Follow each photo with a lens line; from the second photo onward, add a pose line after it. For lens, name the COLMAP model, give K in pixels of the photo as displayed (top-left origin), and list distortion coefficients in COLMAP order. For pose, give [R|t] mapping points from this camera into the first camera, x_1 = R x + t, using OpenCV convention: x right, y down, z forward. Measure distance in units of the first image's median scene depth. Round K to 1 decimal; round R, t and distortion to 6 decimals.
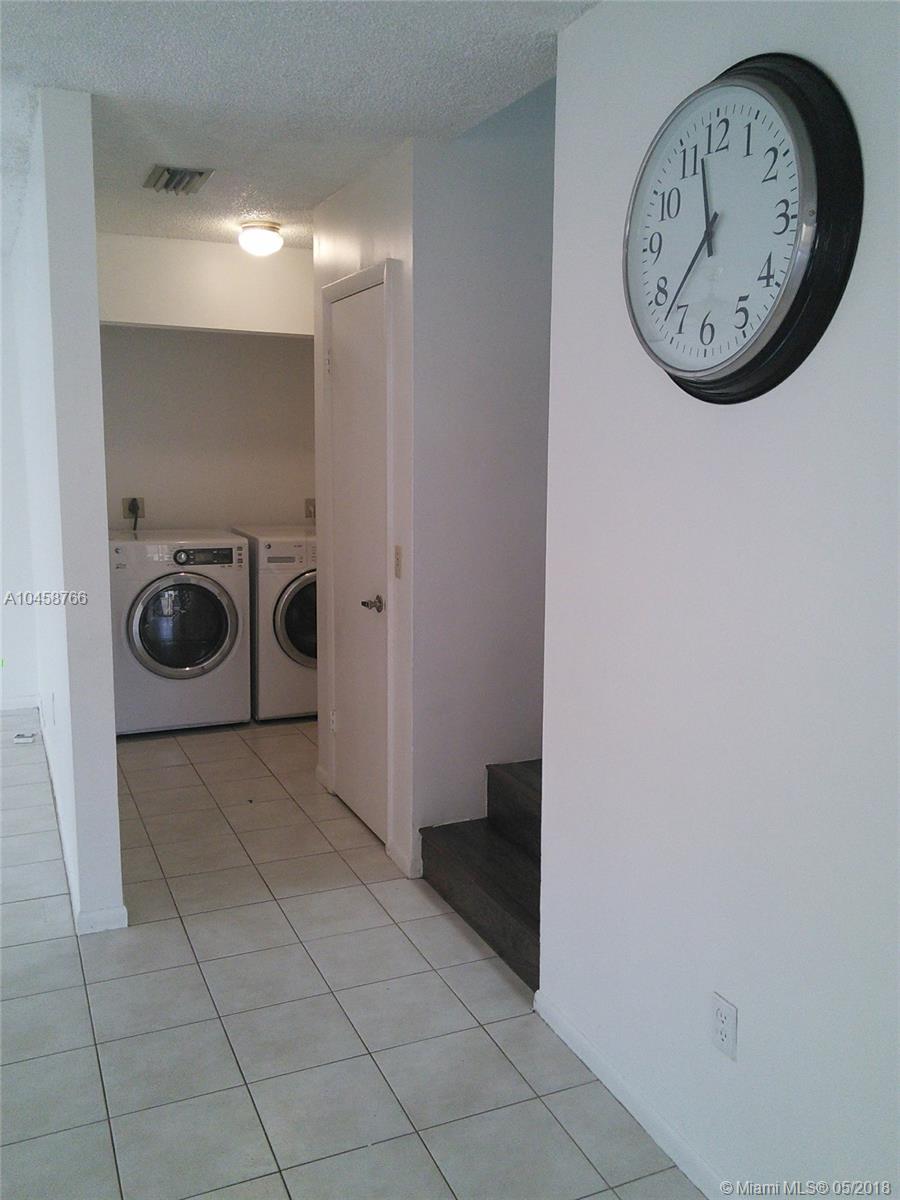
lens RADIAL K [[1000.7, 0, 469.3], [0, 1000.7, 598.6], [0, 0, 1]] dist [0.084564, -0.159425]
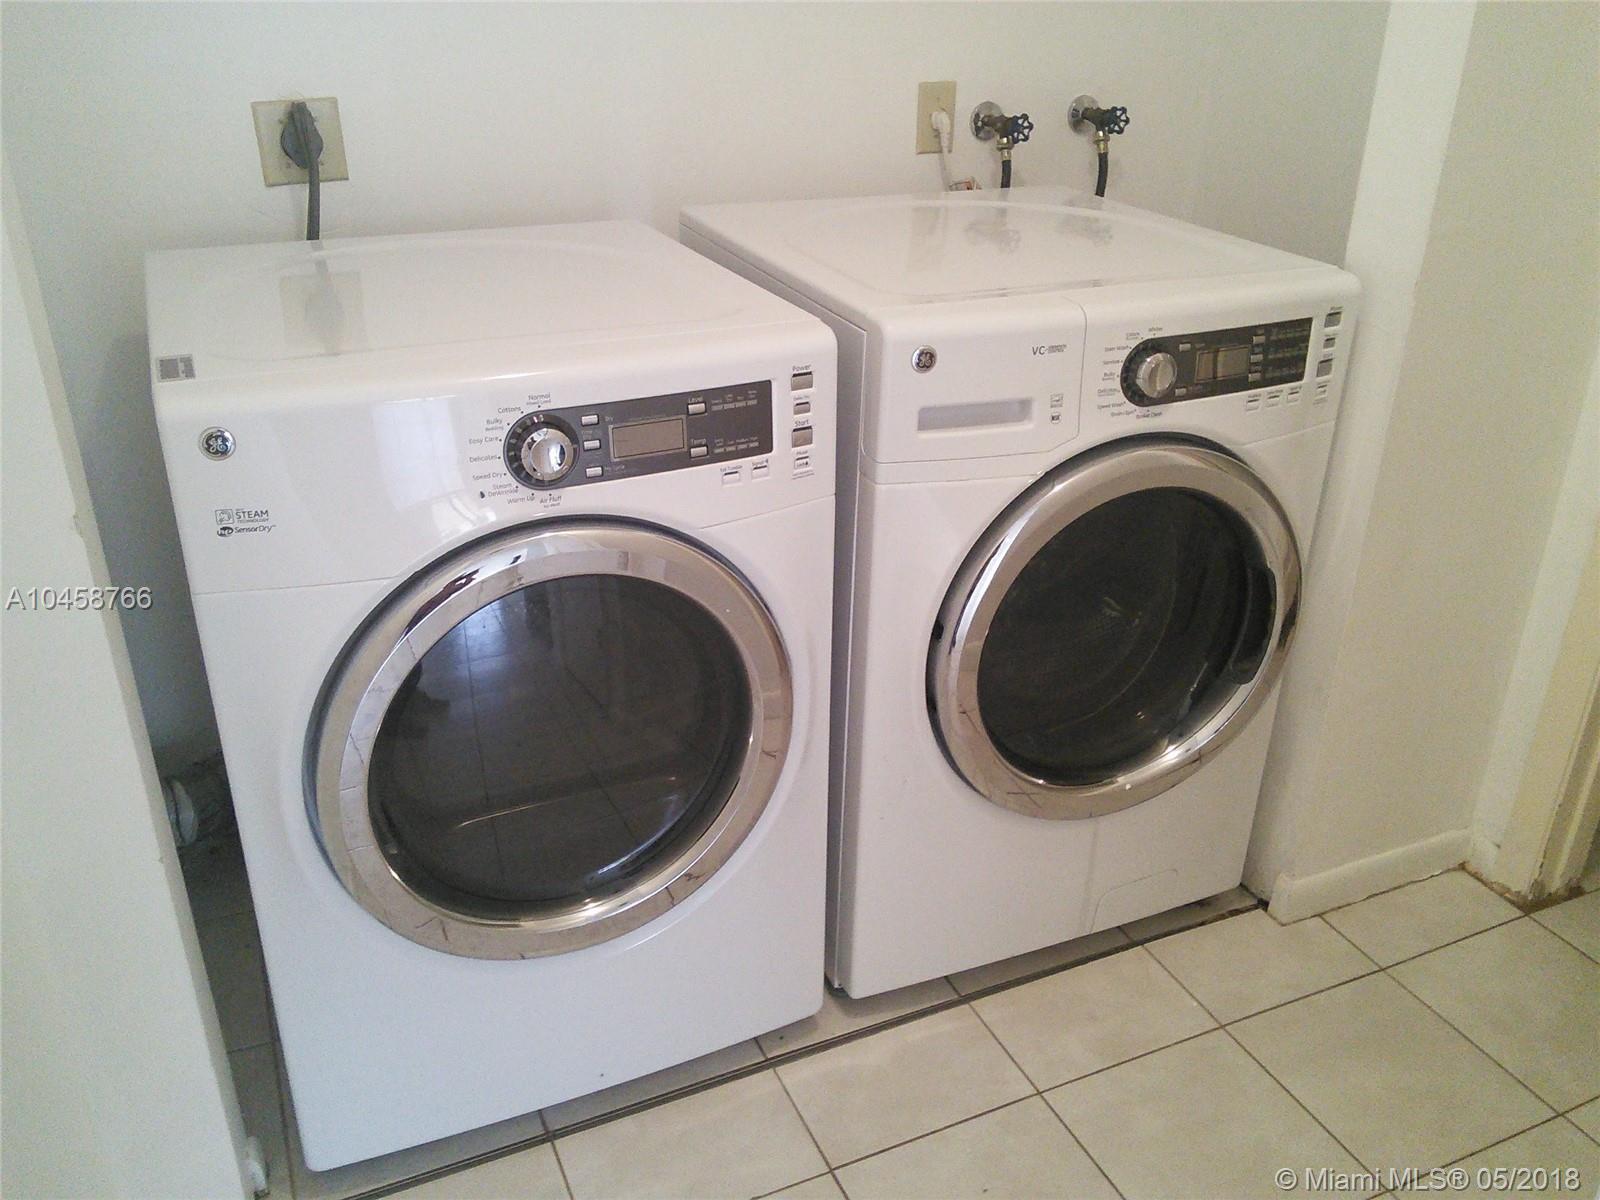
lens RADIAL K [[1334.3, 0, 800.0], [0, 1334.3, 600.0], [0, 0, 1]] dist [0.084564, -0.159425]
pose [[0.999762, 0.001074, -0.021774, -0.221996], [0.005690, 0.951312, 0.308176, -0.092137], [0.021044, -0.308226, 0.951080, 0.715286]]
